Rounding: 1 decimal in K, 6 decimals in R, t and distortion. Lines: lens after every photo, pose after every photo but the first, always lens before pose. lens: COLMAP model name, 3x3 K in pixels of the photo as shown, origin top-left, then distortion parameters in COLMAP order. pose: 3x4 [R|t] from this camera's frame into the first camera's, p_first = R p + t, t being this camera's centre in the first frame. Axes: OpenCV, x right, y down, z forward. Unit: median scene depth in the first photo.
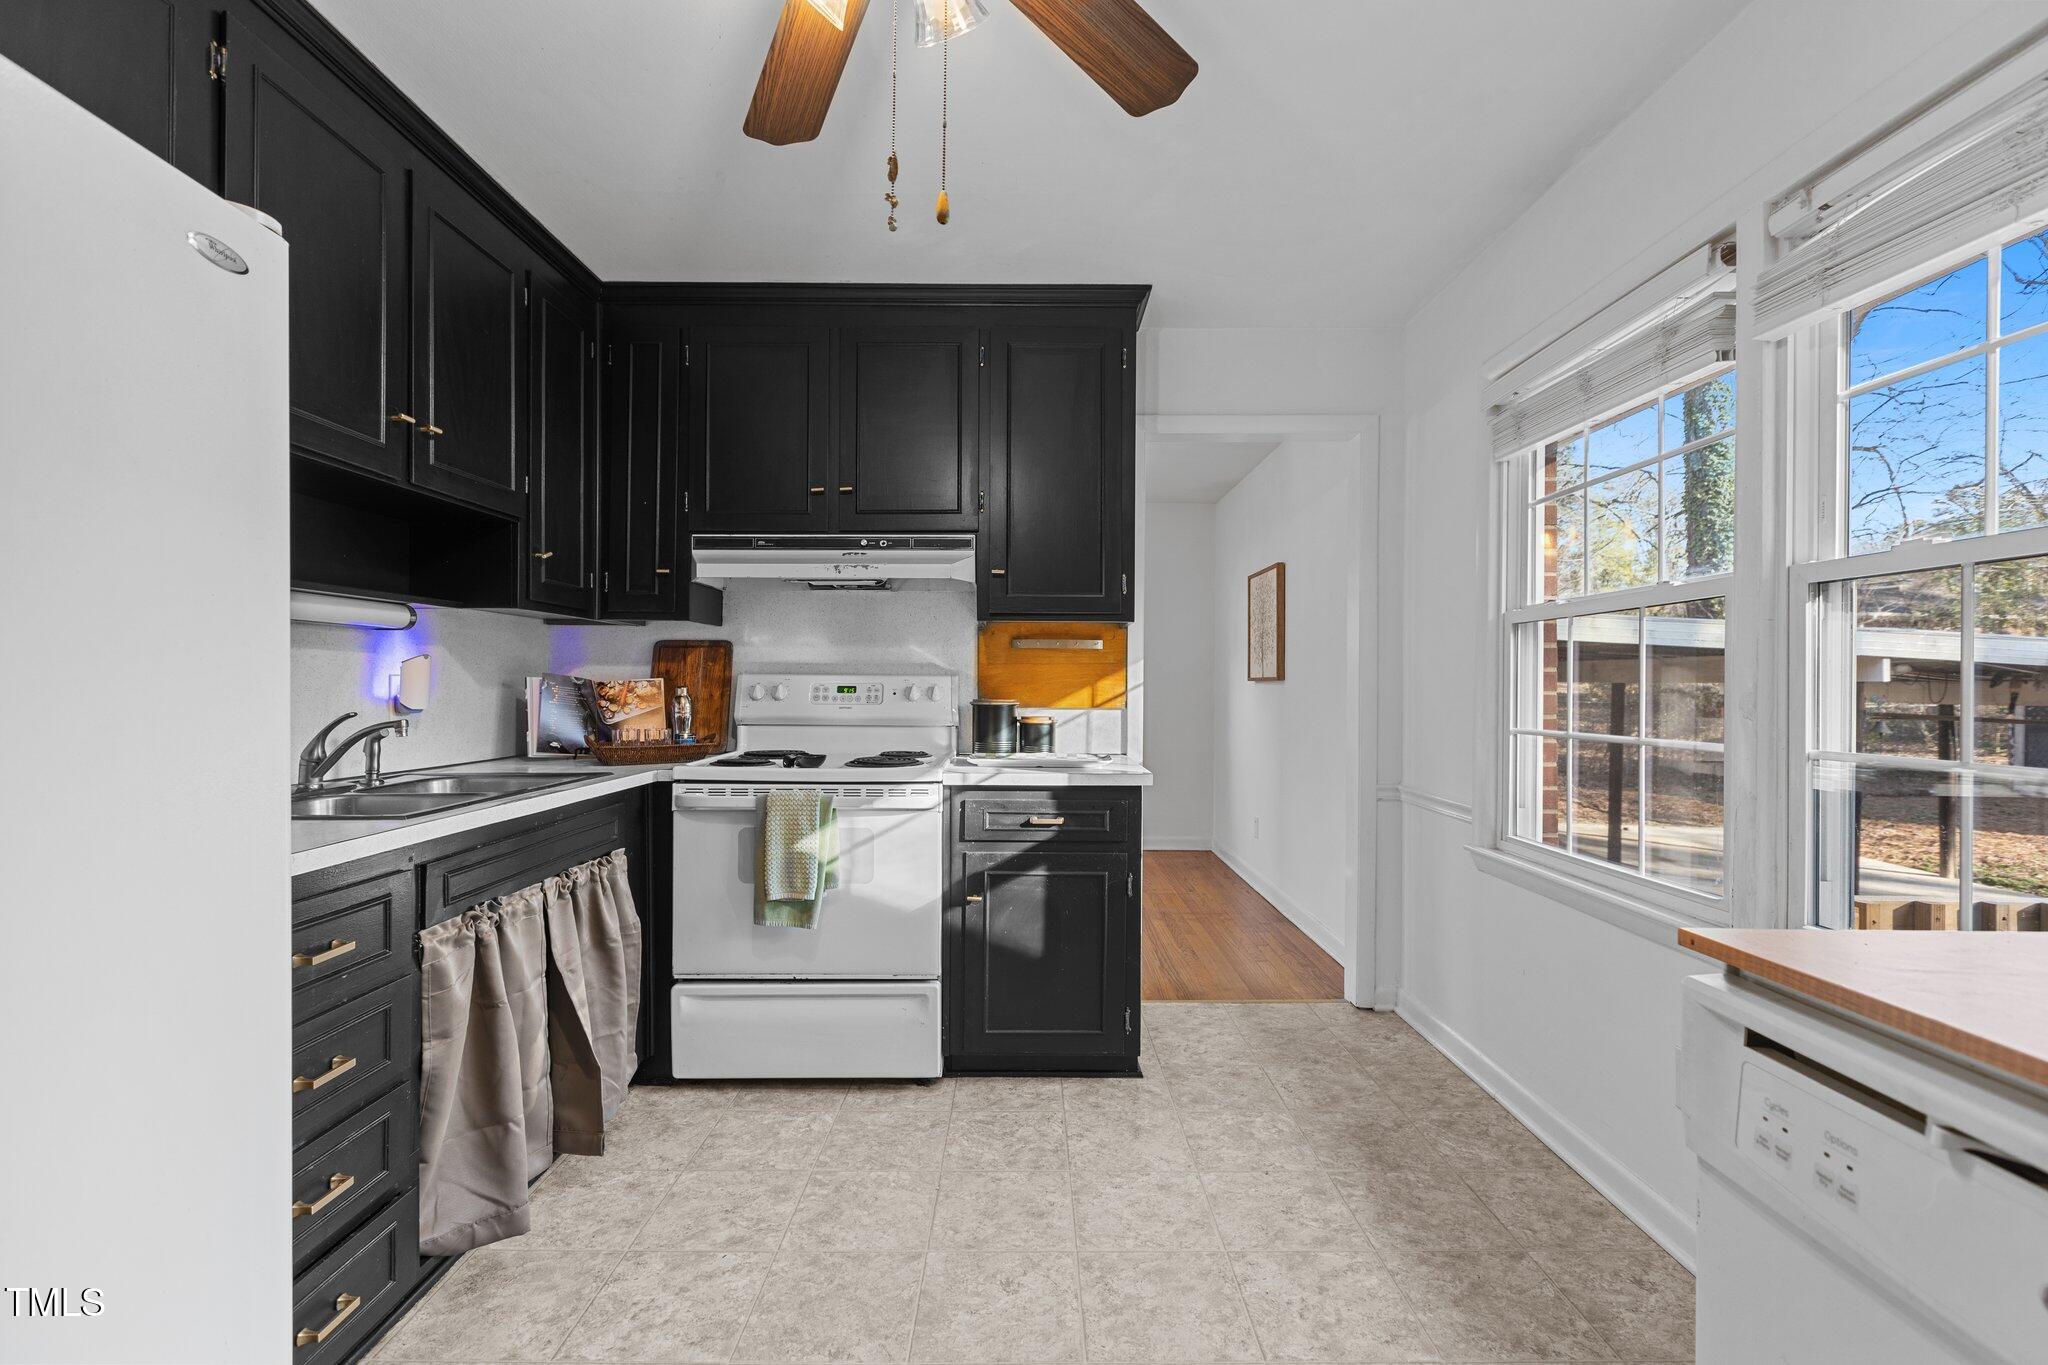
lens RADIAL K [[919.7, 0, 1021.0], [0, 919.7, 685.9], [0, 0, 1]] dist [0.003452, -0.001430]
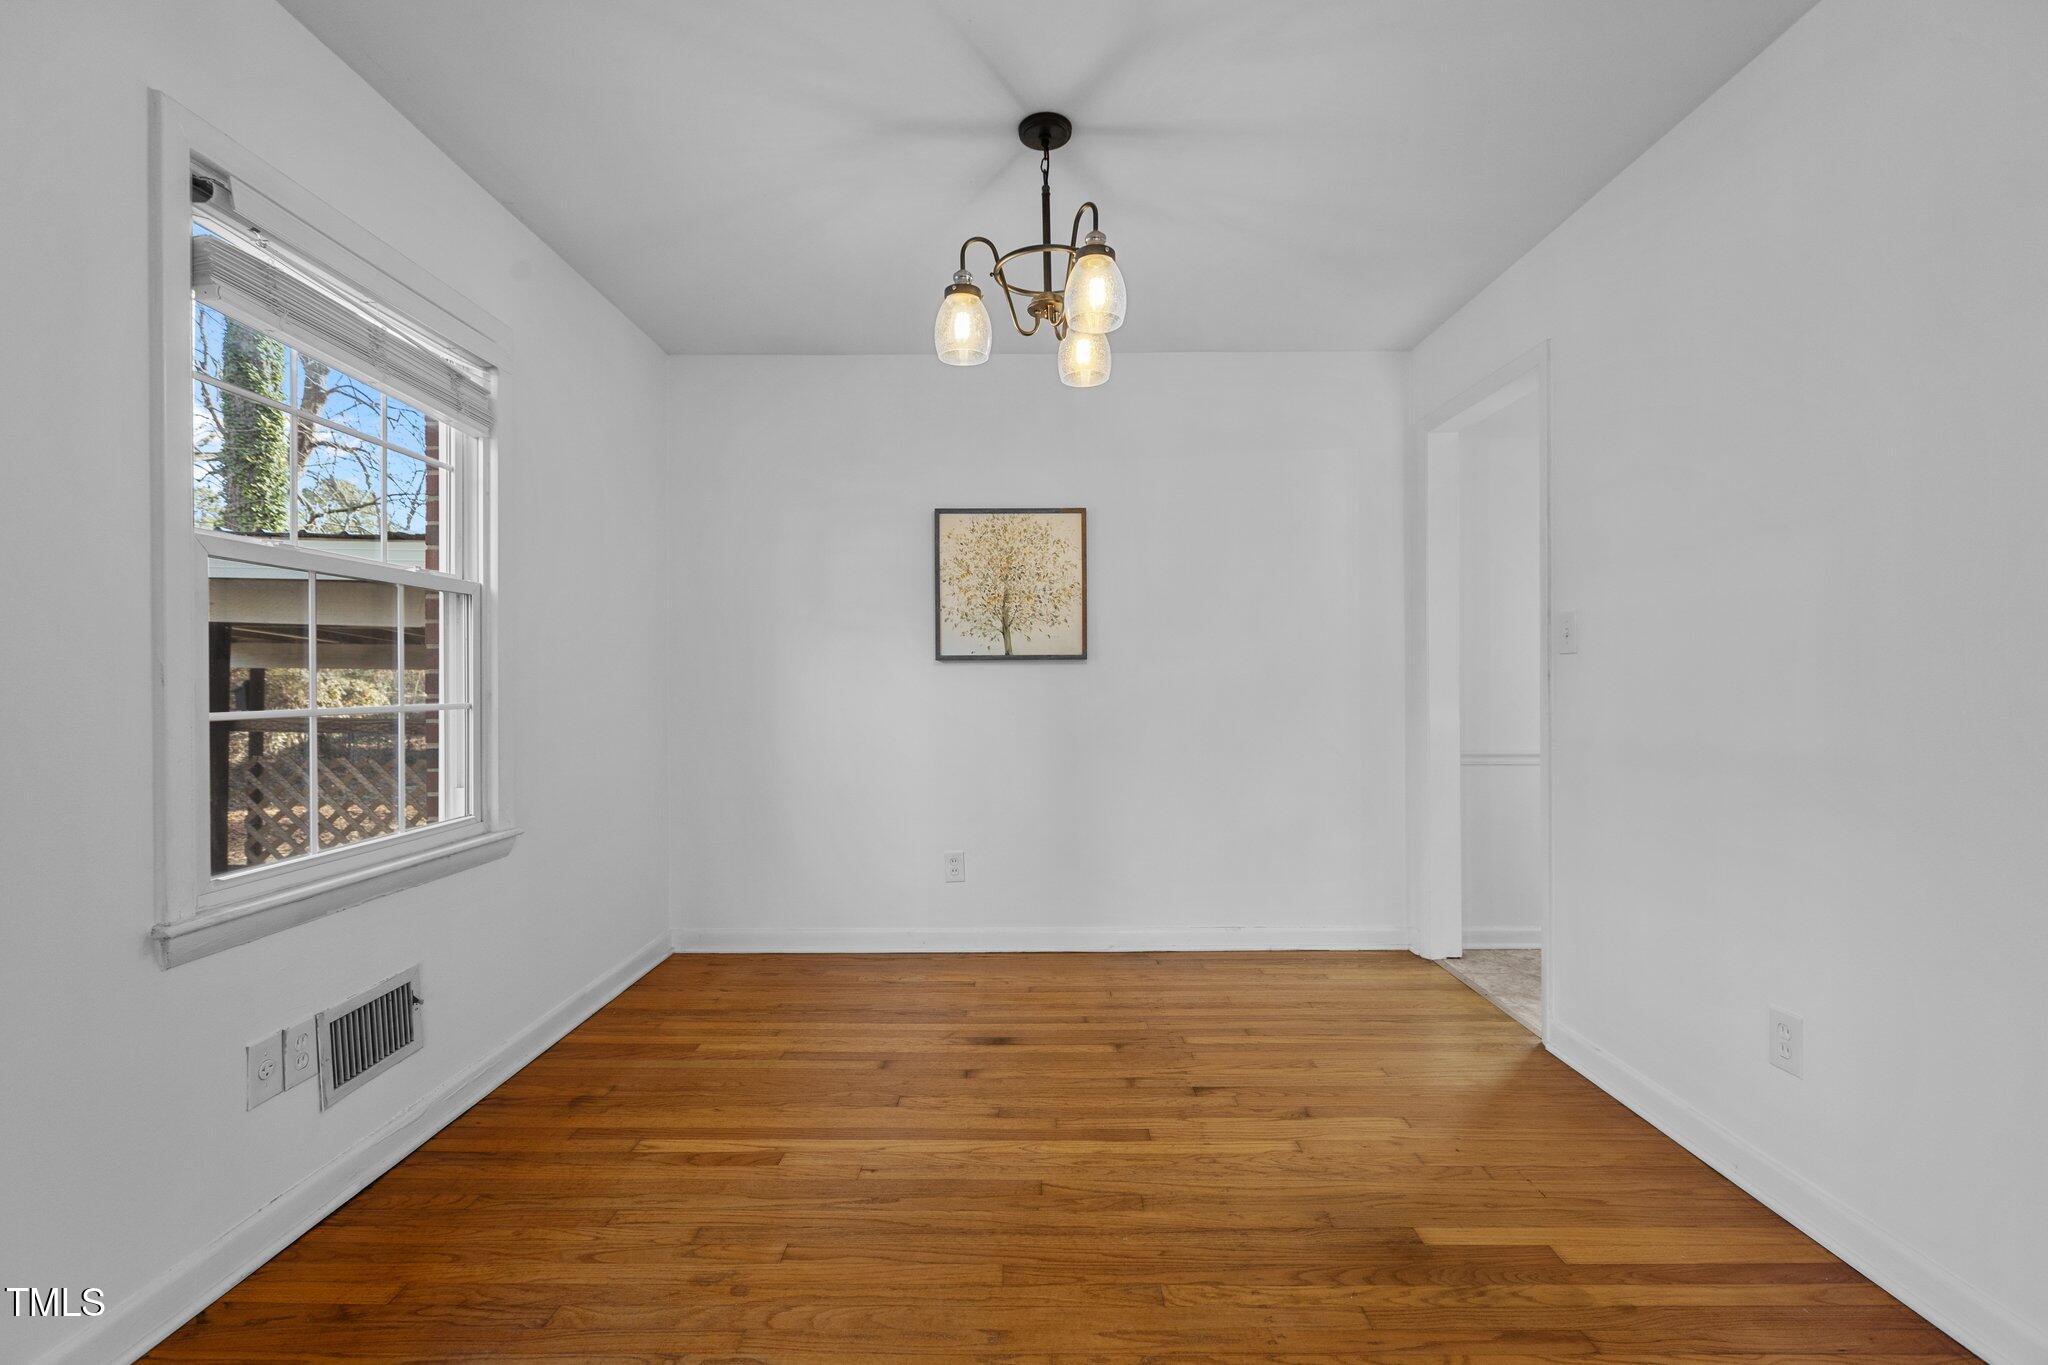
lens RADIAL K [[919.7, 0, 1022.2], [0, 919.7, 680.3], [0, 0, 1]] dist [0.003452, -0.001430]
pose [[0.006088, -0.001096, 0.999981, -0.130418], [0.000542, 0.999999, 0.001093, 0.002909], [-0.999981, 0.000536, 0.006089, 0.267923]]
